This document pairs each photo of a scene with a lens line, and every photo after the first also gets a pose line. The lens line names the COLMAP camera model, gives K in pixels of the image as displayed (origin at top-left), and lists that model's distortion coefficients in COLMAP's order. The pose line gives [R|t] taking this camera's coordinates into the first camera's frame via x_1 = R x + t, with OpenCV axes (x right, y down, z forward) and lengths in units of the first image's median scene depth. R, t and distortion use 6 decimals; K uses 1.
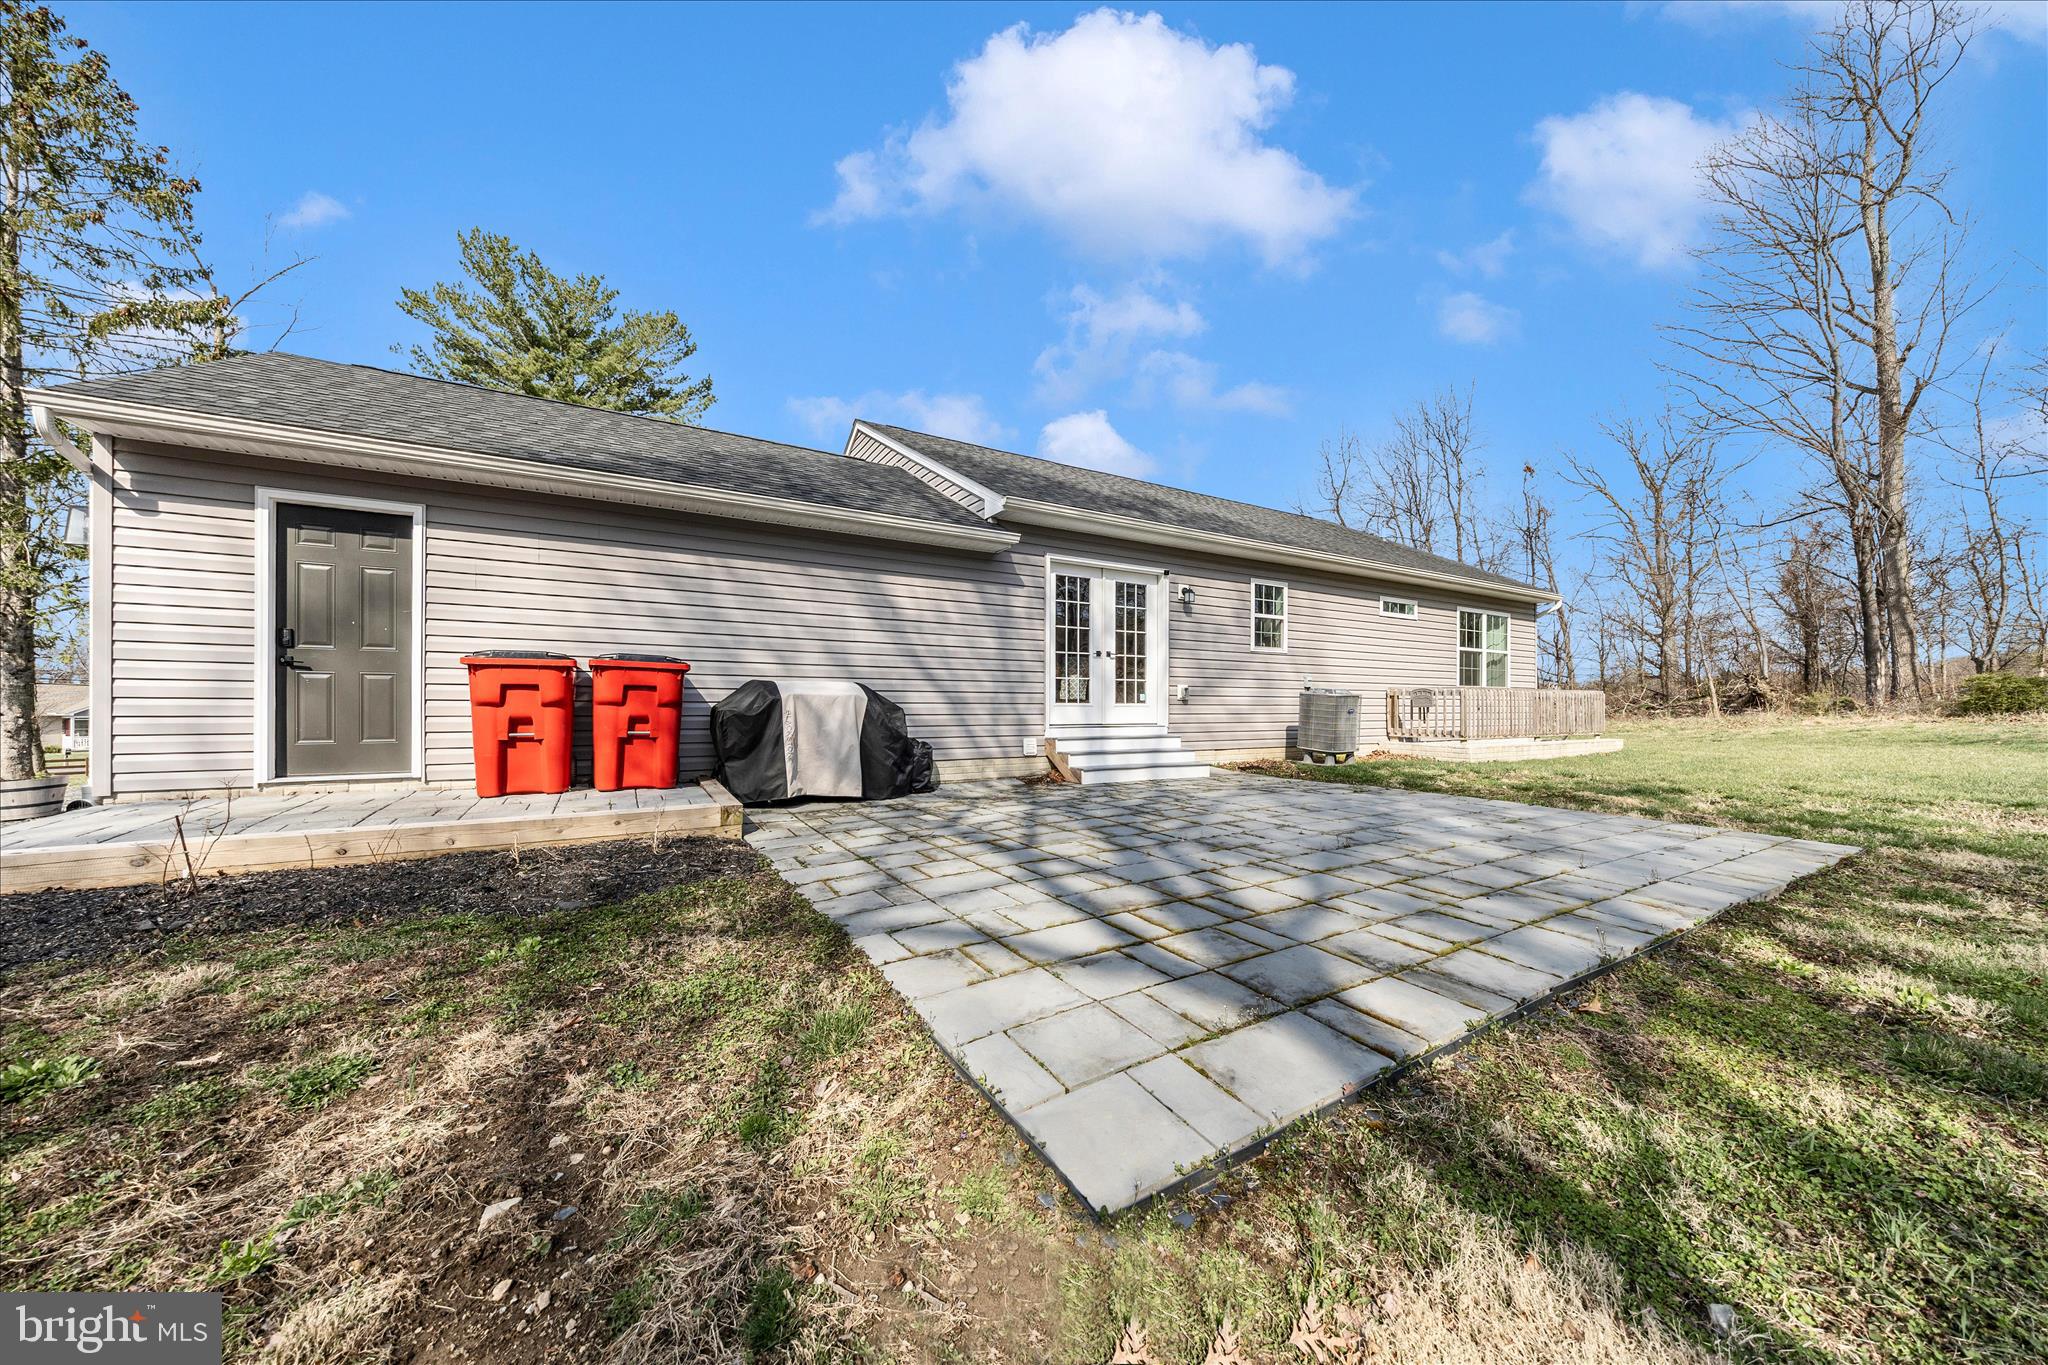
lens RADIAL K [[698.7, 0, 1030.1], [0, 698.7, 696.0], [0, 0, 1]] dist [-0.001812, -0.000338]
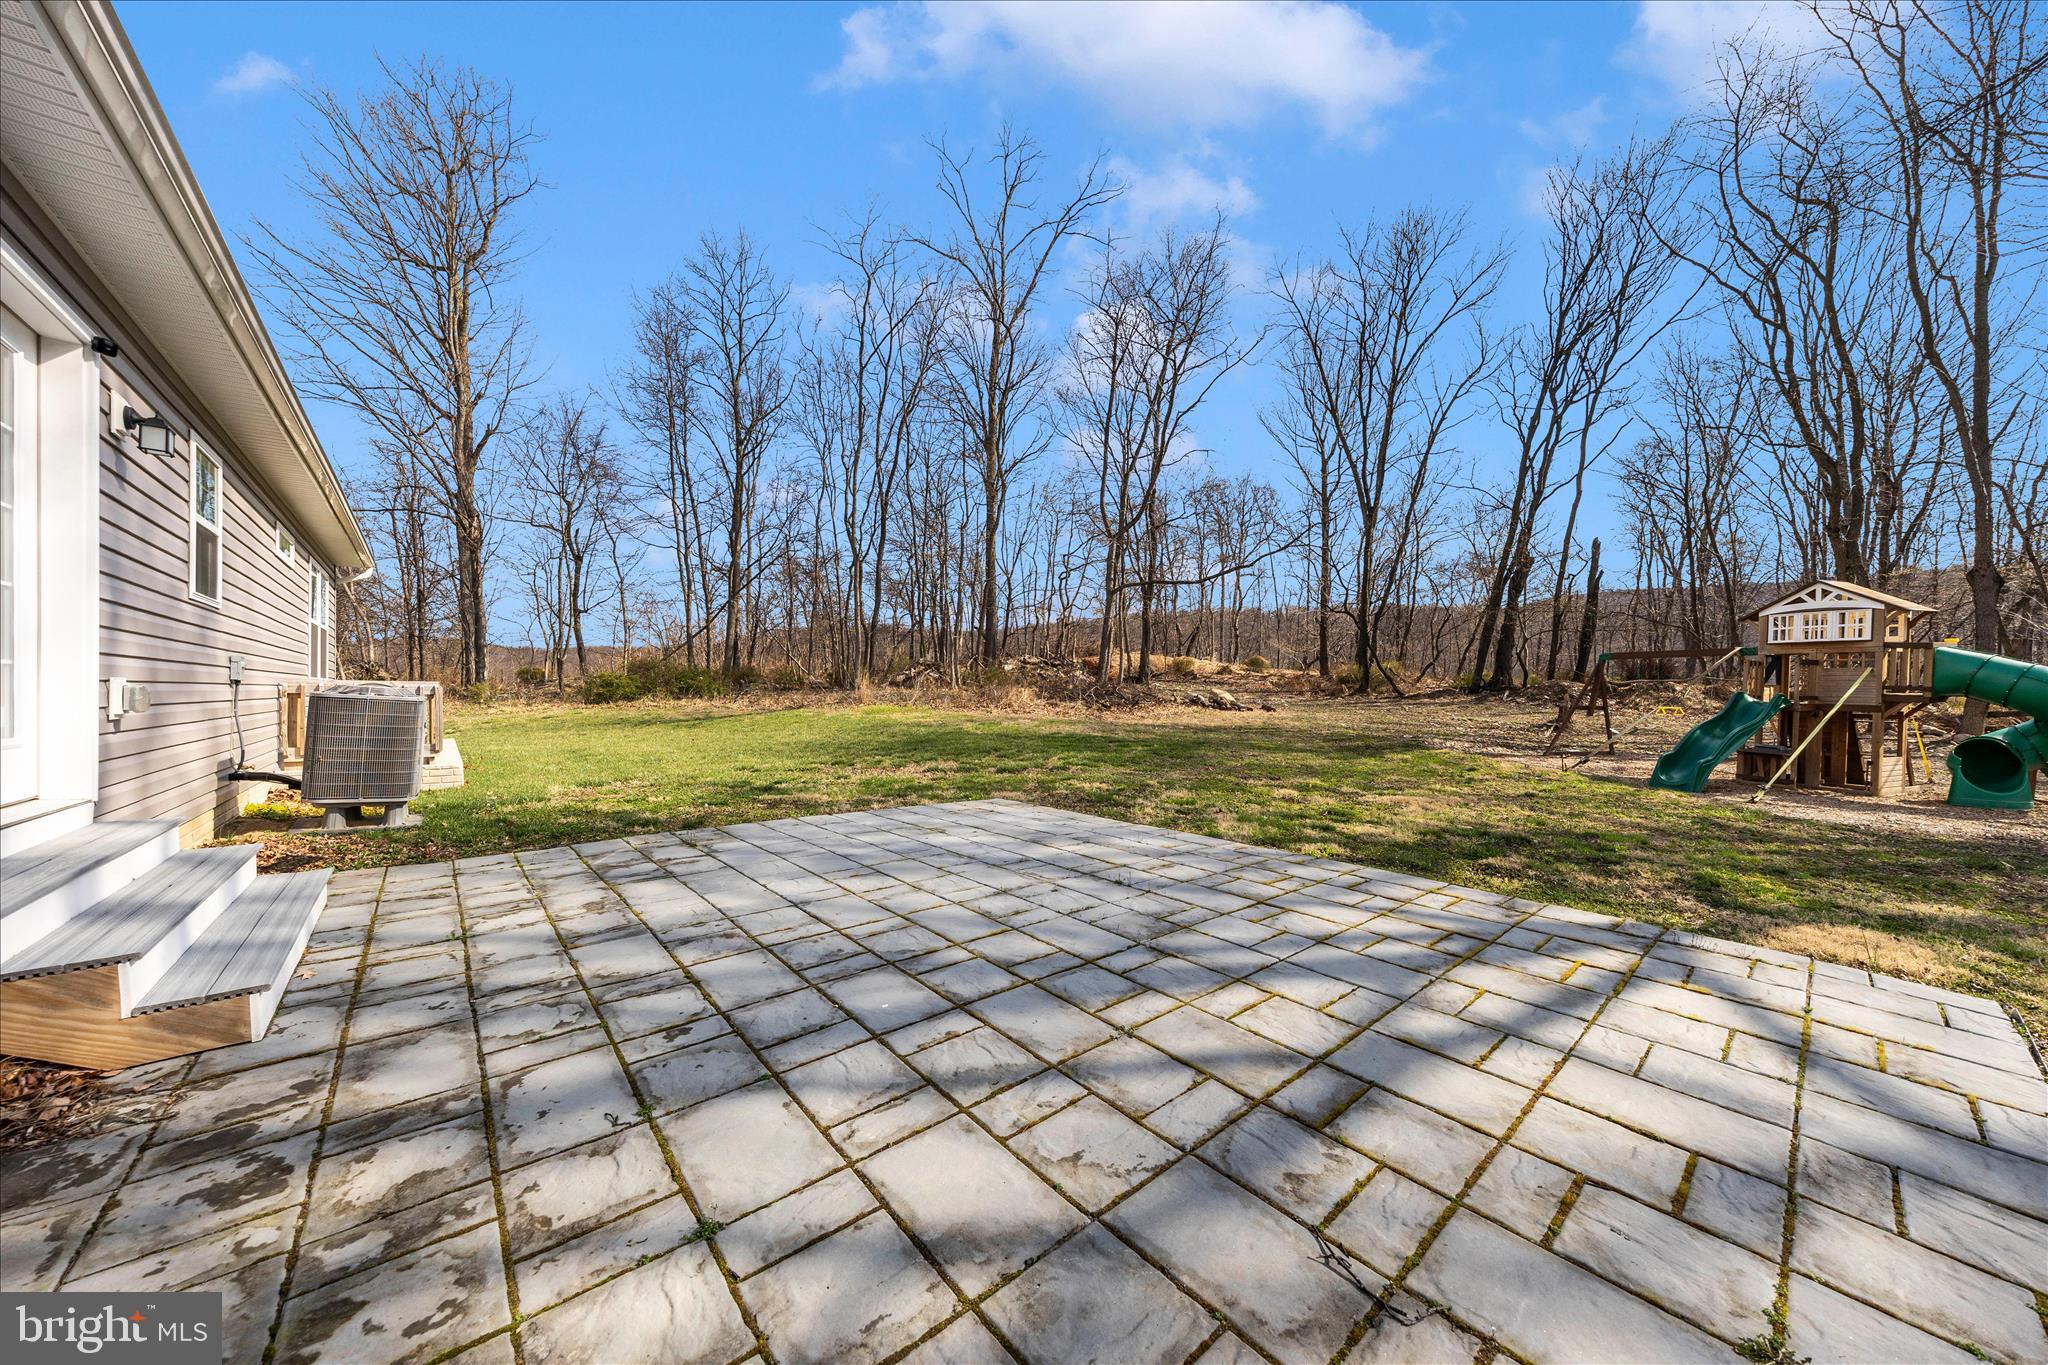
lens RADIAL K [[694.7, 0, 1008.0], [0, 694.7, 686.1], [0, 0, 1]] dist [-0.000623, 0.000133]
pose [[-0.146301, -0.002308, 0.989237, -0.241365], [-0.013797, 0.999905, 0.000292, -0.025800], [-0.989144, -0.013606, -0.146319, 0.677782]]
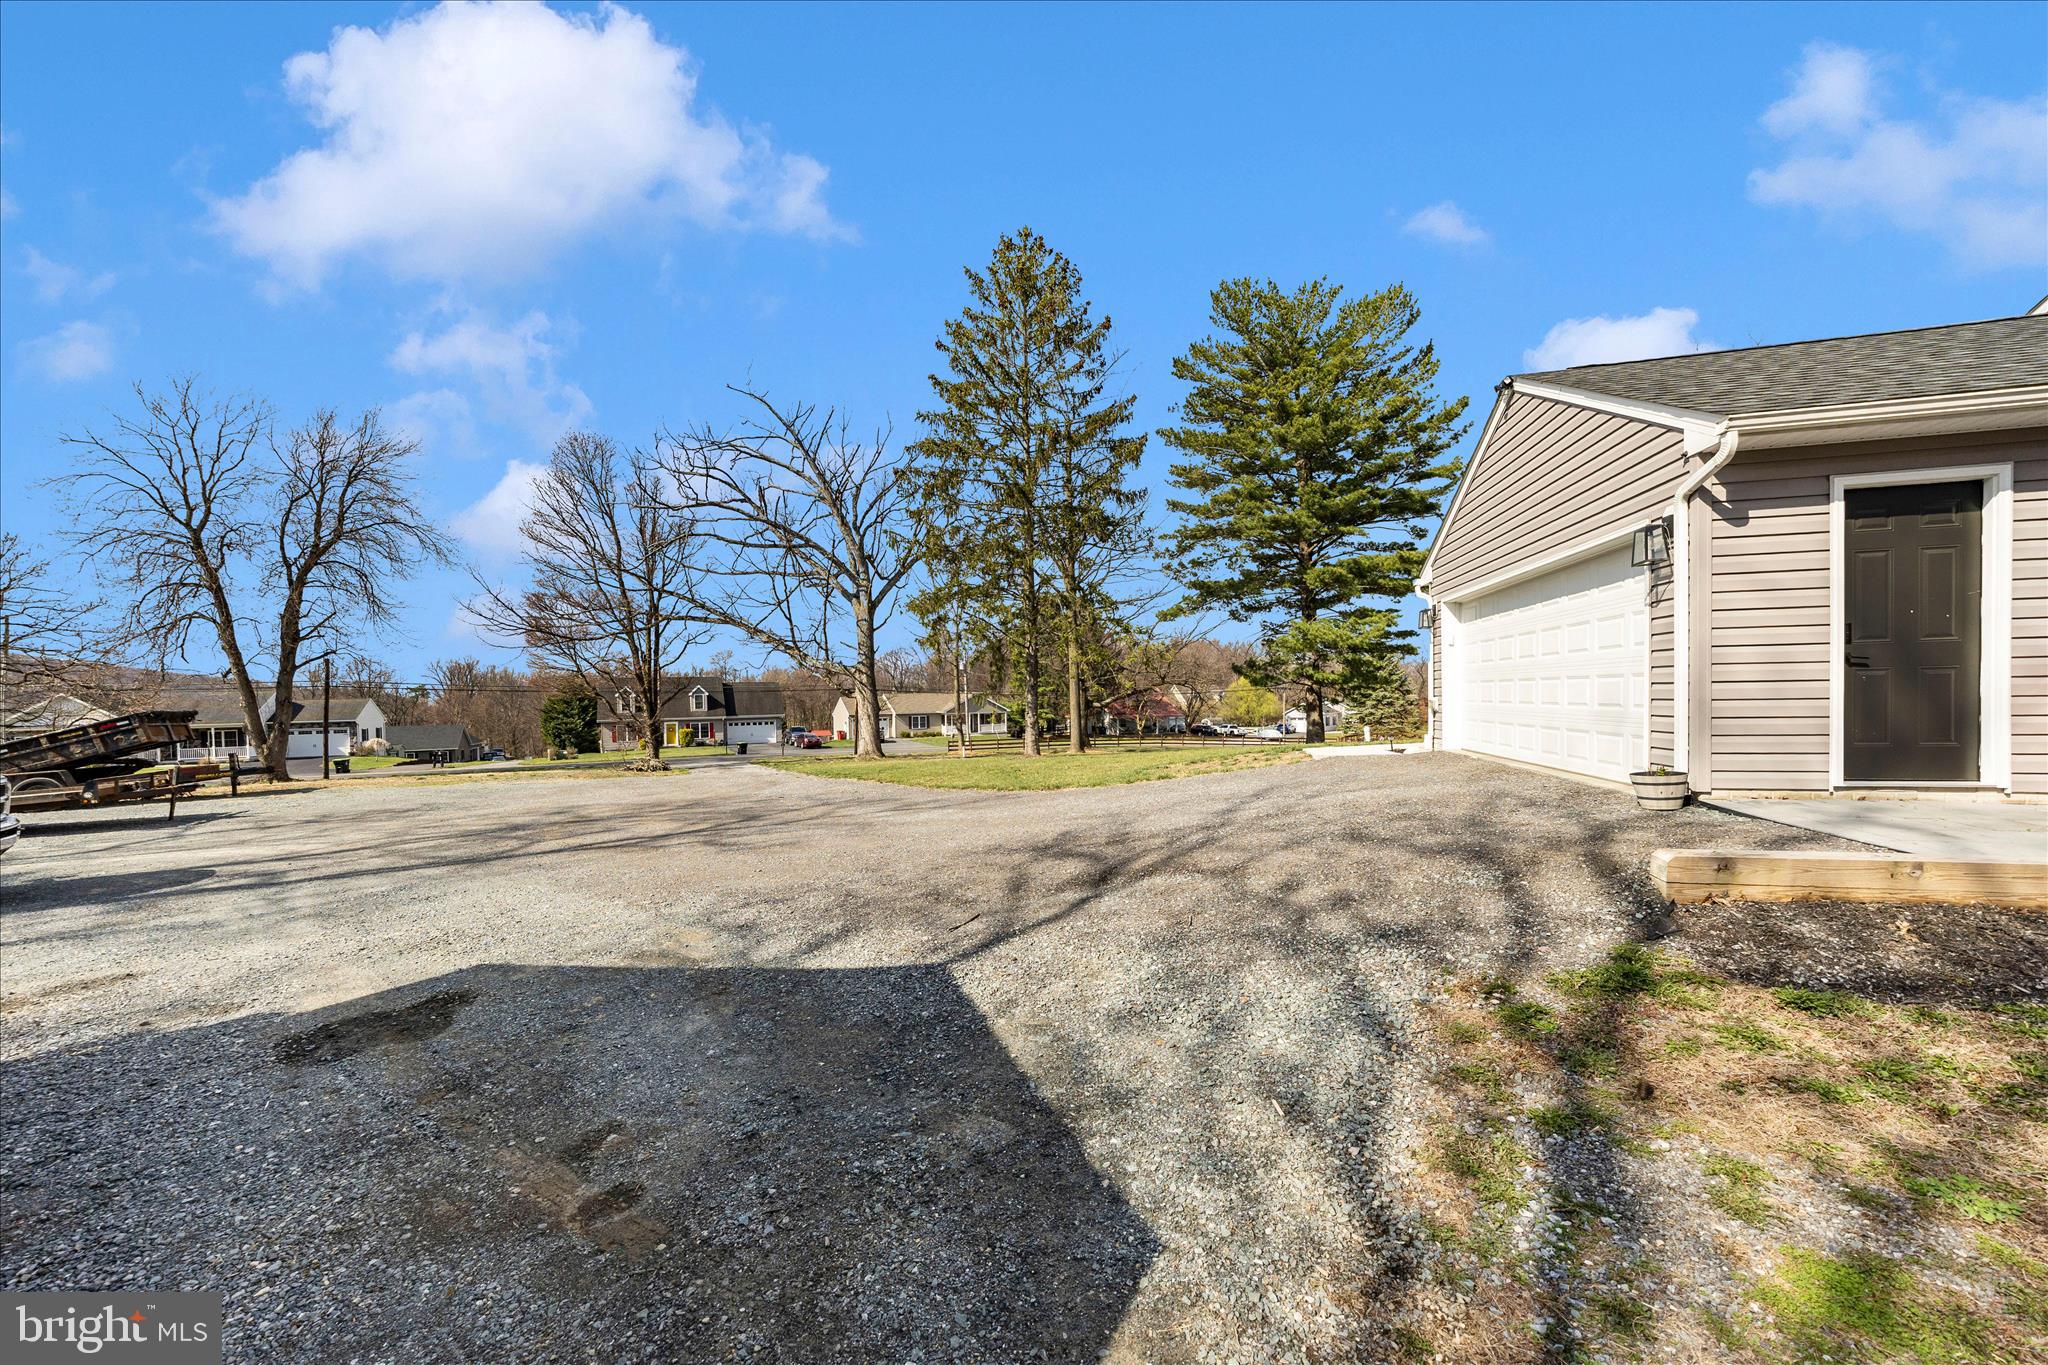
lens RADIAL K [[737.0, 0, 1018.9], [0, 737.0, 702.4], [0, 0, 1]] dist [-0.001127, -0.000029]
pose [[0.705574, -0.017706, -0.708415, -0.697409], [0.026881, 0.999637, 0.001788, -0.013074], [0.708126, -0.020305, 0.705794, -0.301012]]
